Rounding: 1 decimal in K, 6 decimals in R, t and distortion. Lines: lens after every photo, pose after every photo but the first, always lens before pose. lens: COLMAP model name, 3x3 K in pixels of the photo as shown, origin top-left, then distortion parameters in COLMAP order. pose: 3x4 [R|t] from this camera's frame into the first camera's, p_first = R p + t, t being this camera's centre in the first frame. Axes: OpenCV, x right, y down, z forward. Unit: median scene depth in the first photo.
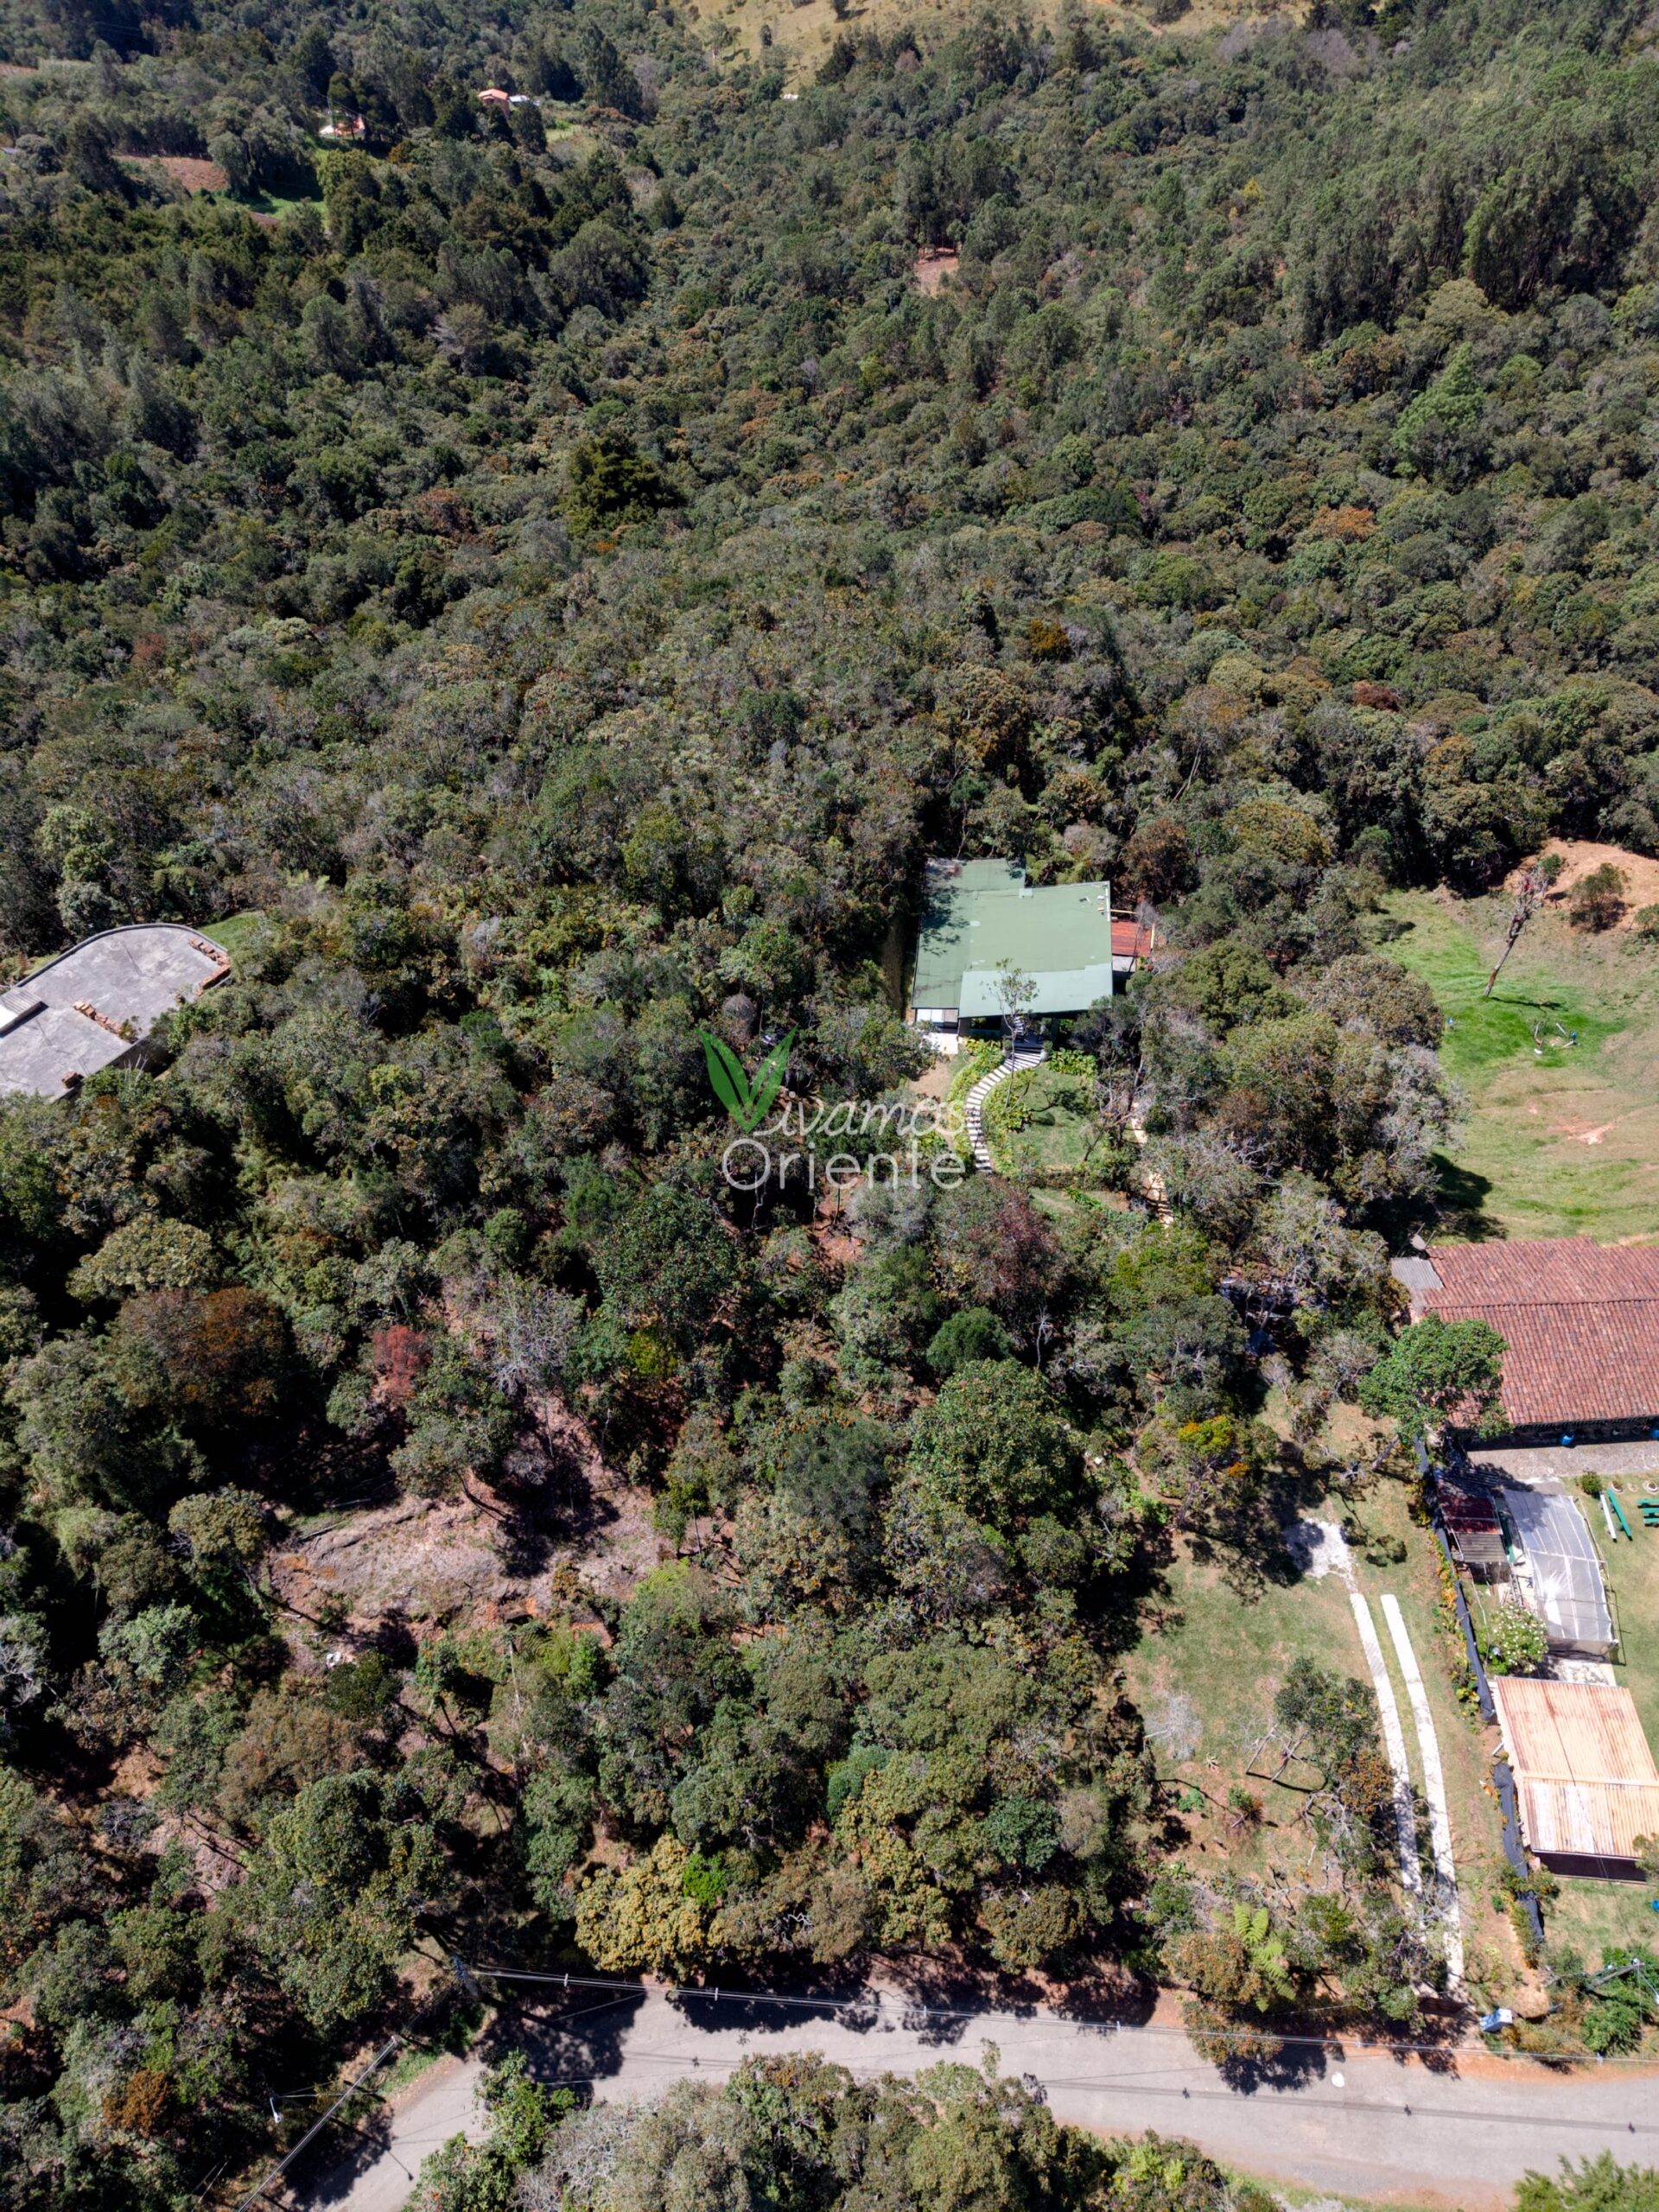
lens RADIAL K [[1549.0, 0, 829.5], [0, 1549.0, 1106.0], [0, 0, 1]] dist [0.175008, -0.172551]
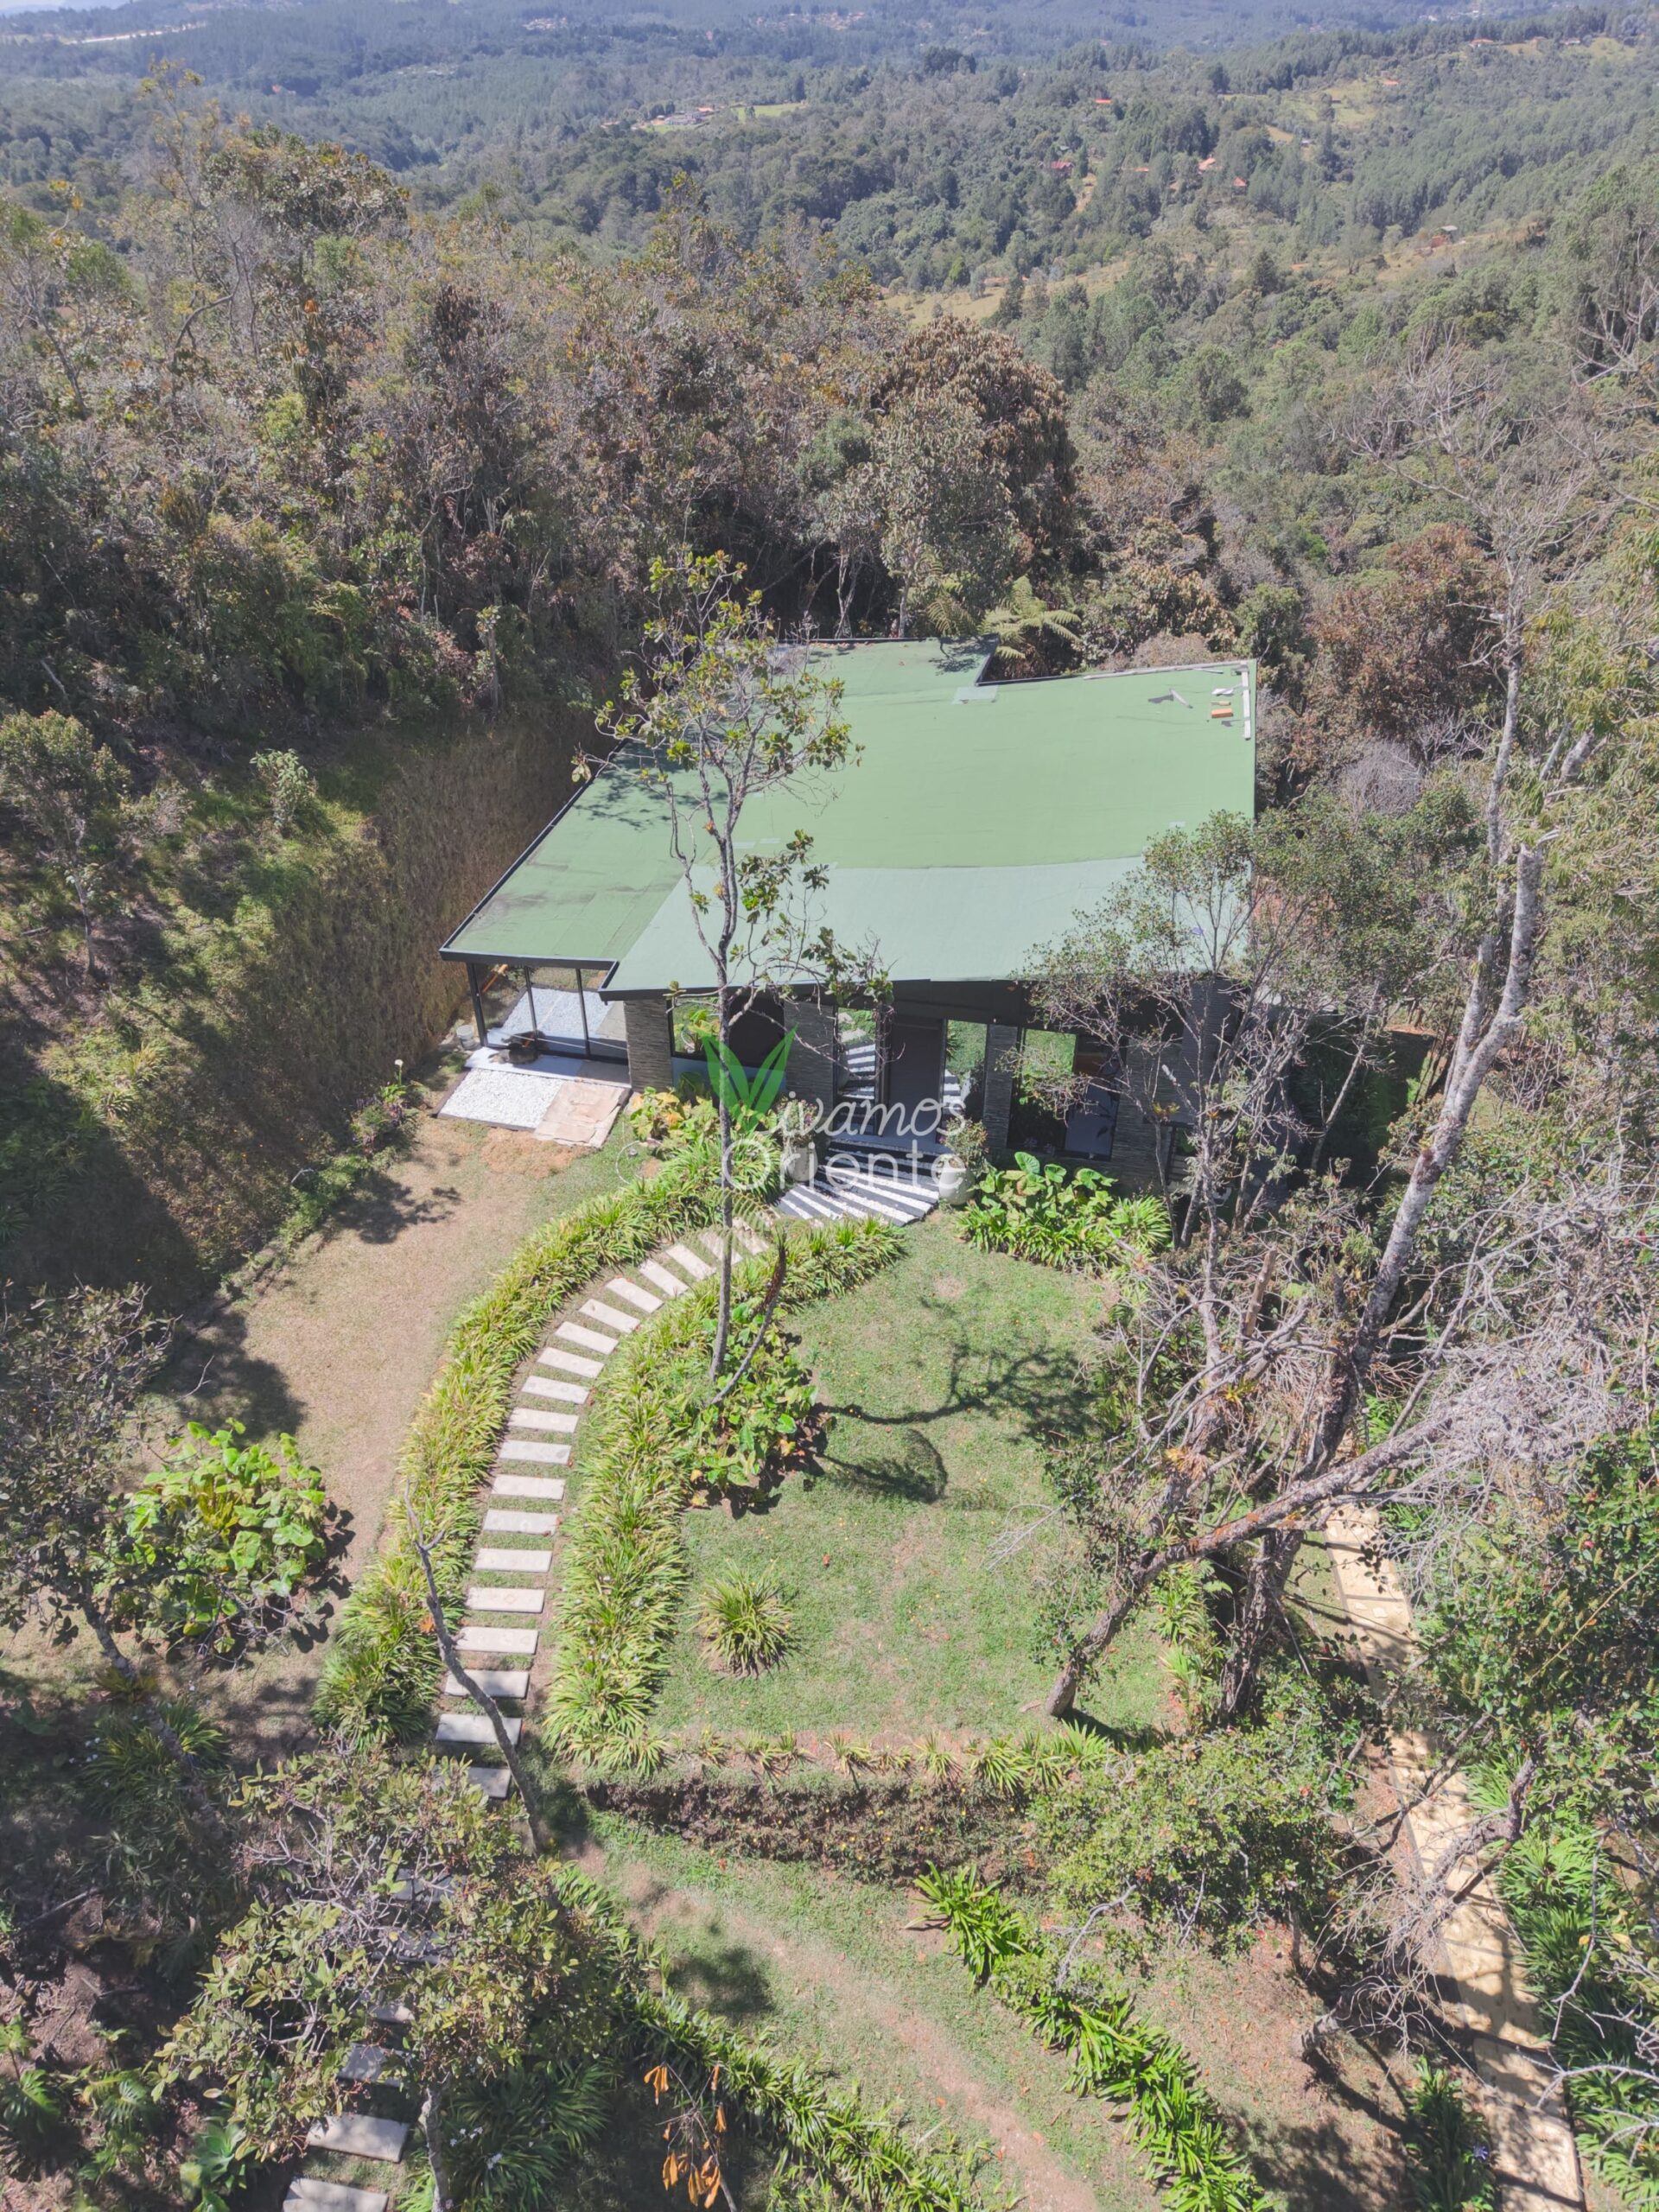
lens RADIAL K [[1514.5, 0, 821.5], [0, 1514.5, 1098.4], [0, 0, 1]] dist [0.010043, -0.003542]
pose [[0.990198, 0.074072, -0.118410, 0.141880], [-0.097746, 0.973087, -0.208679, 0.004758], [0.099766, 0.218208, 0.970789, 0.756927]]
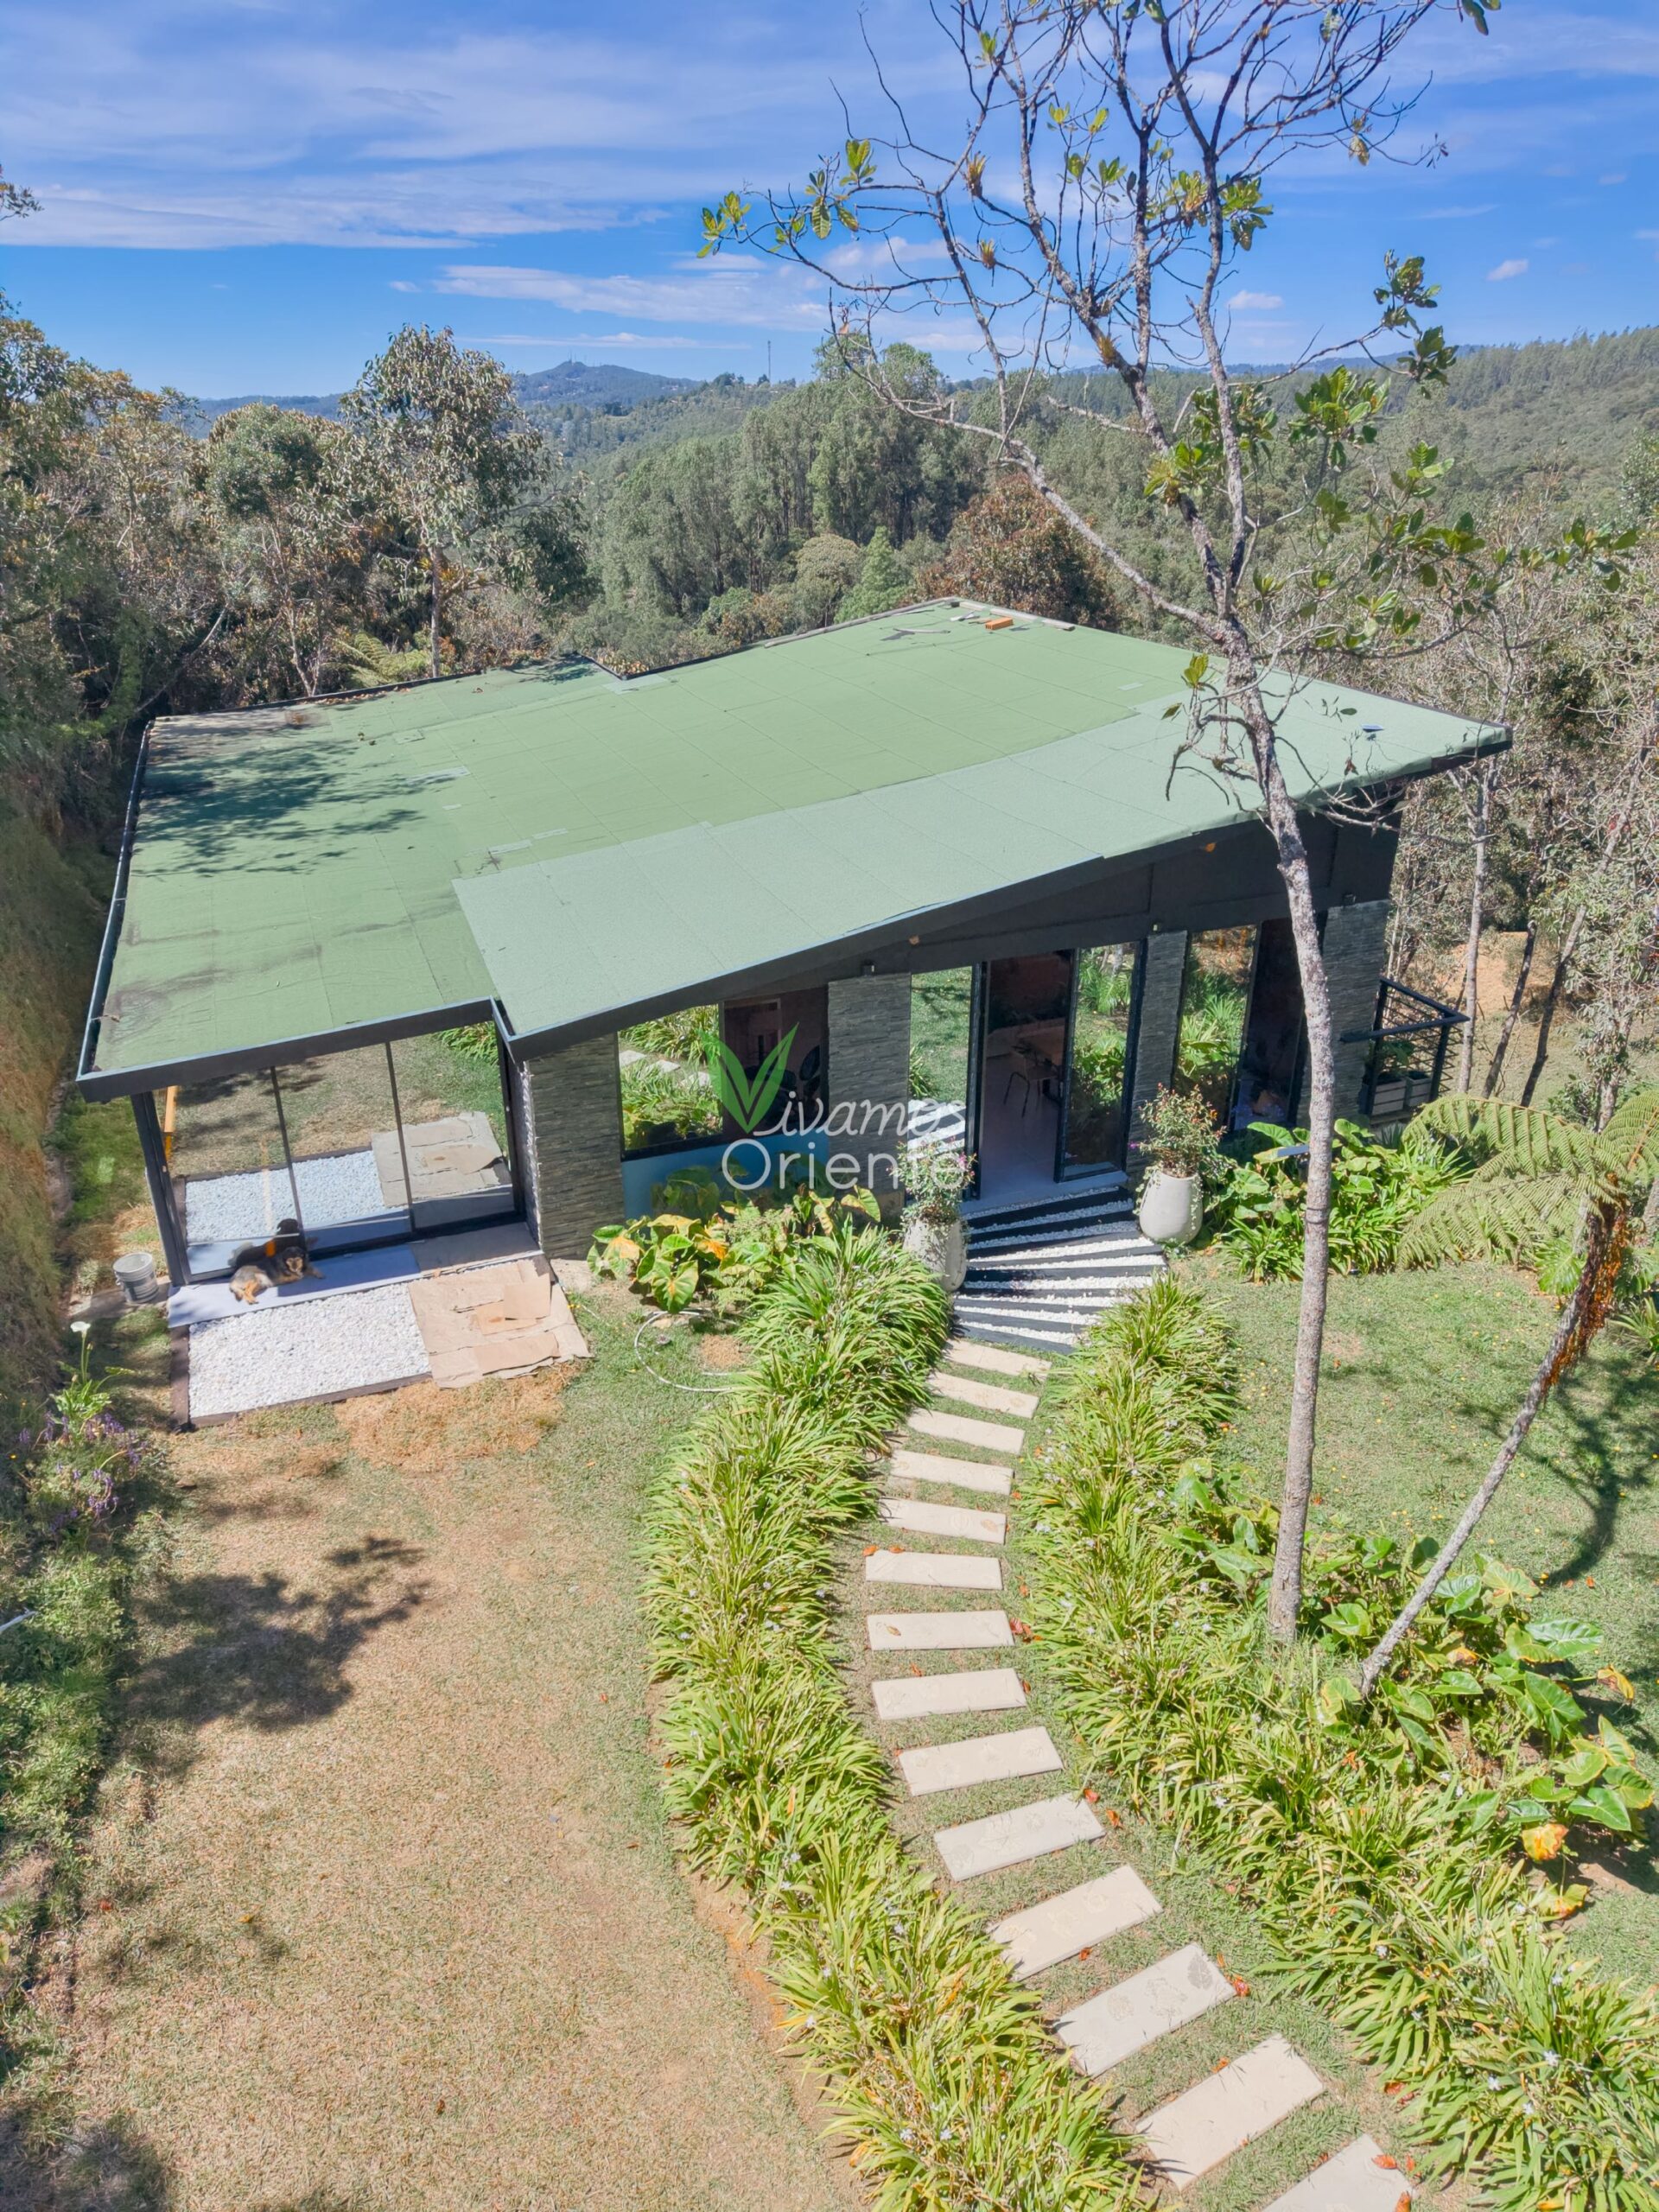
lens RADIAL K [[1508.7, 0, 834.6], [0, 1508.7, 1063.2], [0, 0, 1]] dist [-0.000227, -0.002394]
pose [[0.893662, -0.186283, 0.408249, 0.055653], [0.341648, 0.872285, -0.349850, -0.006708], [-0.290939, 0.452125, 0.843171, 0.870778]]
